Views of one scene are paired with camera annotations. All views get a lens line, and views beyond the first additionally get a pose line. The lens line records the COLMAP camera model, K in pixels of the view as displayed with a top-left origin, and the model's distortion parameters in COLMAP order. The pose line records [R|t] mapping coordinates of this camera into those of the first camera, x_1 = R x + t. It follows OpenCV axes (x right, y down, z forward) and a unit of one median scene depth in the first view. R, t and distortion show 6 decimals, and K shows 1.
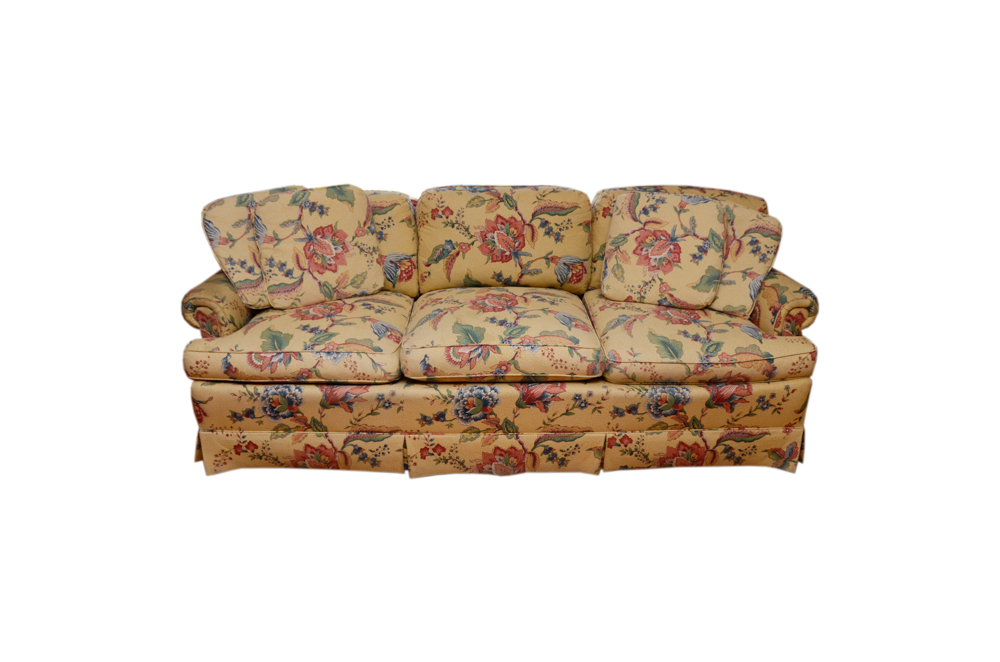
lens RADIAL K [[647.9, 0, 494.0], [0, 647.9, 322.7], [0, 0, 1]] dist [-0.135157, 0.017994]
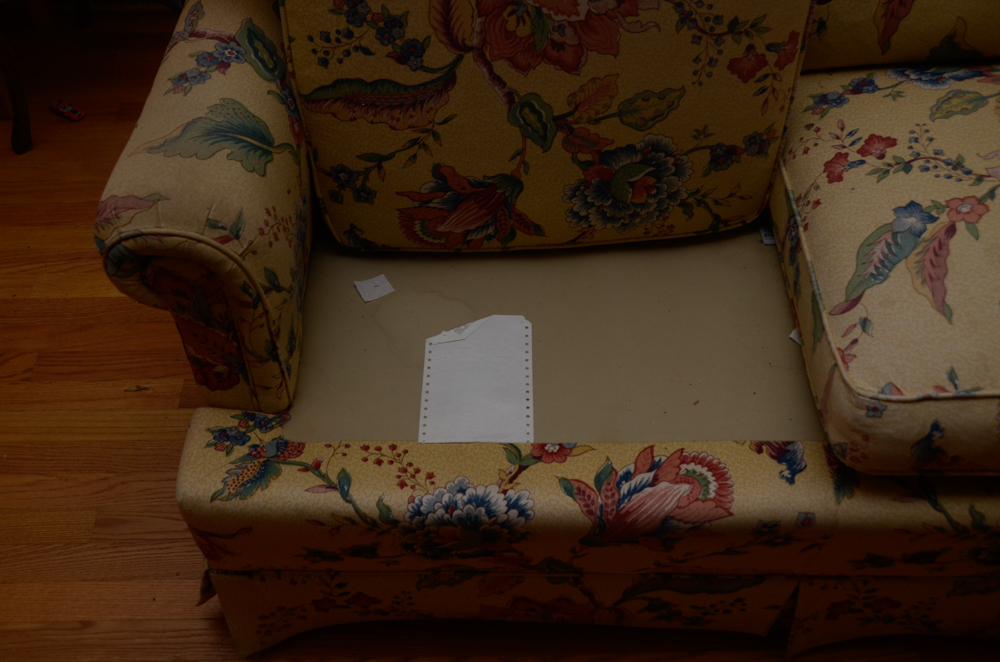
lens RADIAL K [[1045.6, 0, 483.7], [0, 1045.6, 363.9], [0, 0, 1]] dist [0.043385, 0.000000]
pose [[0.999229, 0.007727, -0.038505, -0.264625], [0.011535, 0.879462, 0.475829, -0.191812], [0.037540, -0.475906, 0.878695, 0.487163]]
